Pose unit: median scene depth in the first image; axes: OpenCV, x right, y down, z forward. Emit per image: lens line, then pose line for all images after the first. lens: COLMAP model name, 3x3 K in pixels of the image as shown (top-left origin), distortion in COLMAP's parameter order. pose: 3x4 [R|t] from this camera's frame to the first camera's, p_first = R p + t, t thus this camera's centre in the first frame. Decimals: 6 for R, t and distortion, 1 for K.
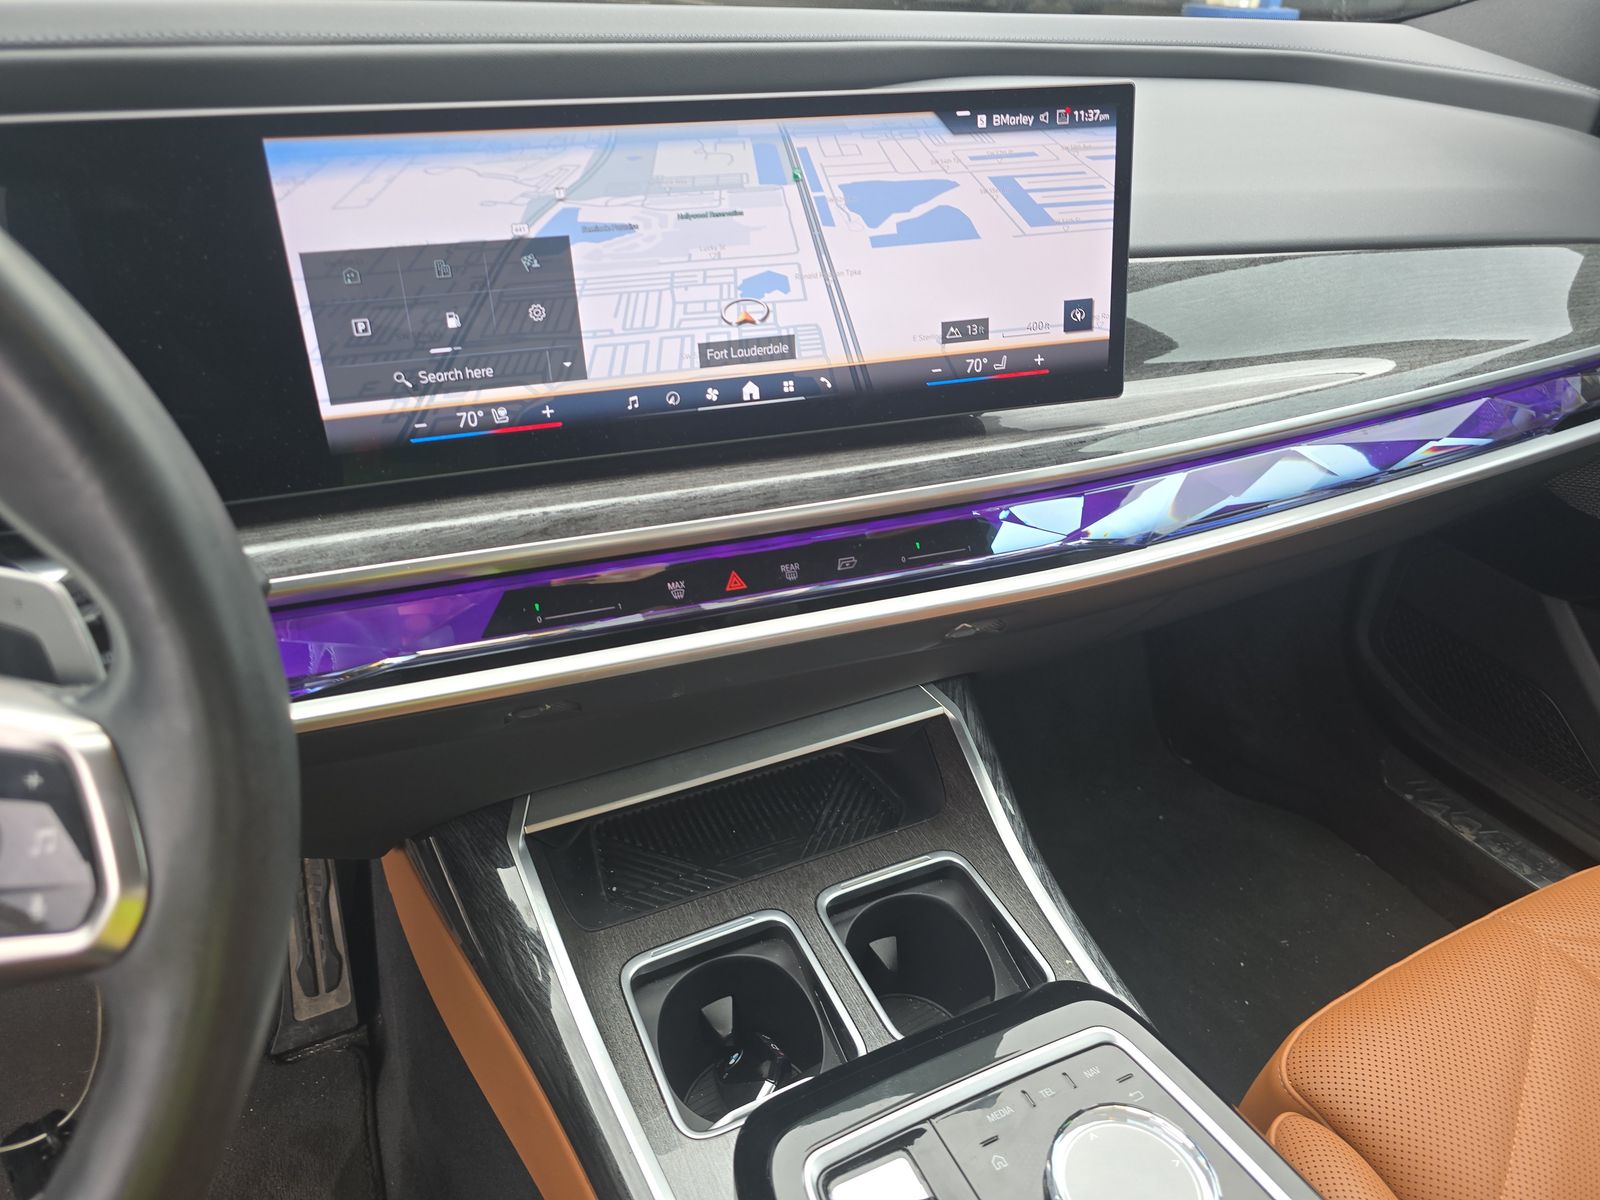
lens RADIAL K [[1102.0, 0, 800.0], [0, 1102.0, 600.0], [0, 0, 1]] dist [0.041641, -0.036709]
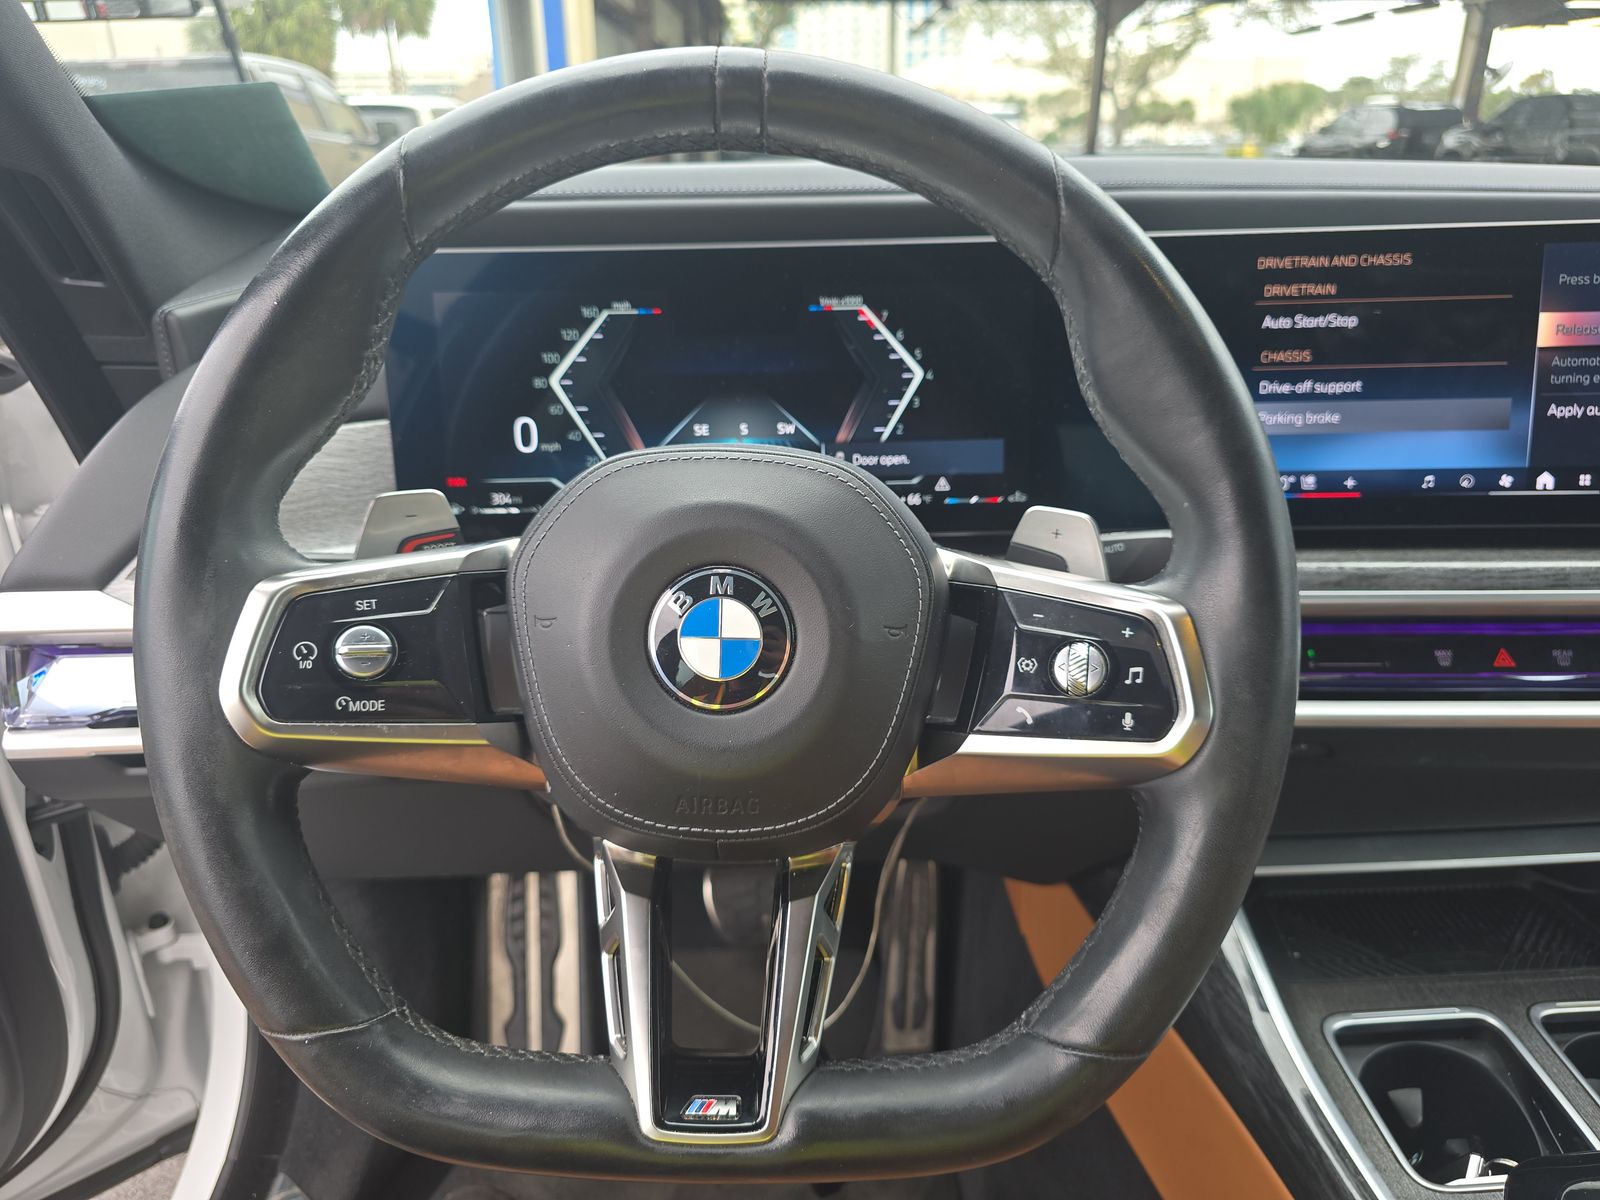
lens RADIAL K [[1102.0, 0, 800.0], [0, 1102.0, 600.0], [0, 0, 1]] dist [0.041641, -0.036709]
pose [[0.913886, 0.102312, -0.392868, -0.265497], [-0.163528, 0.978515, -0.125570, 0.174775], [0.371580, 0.179002, 0.910981, -0.227188]]
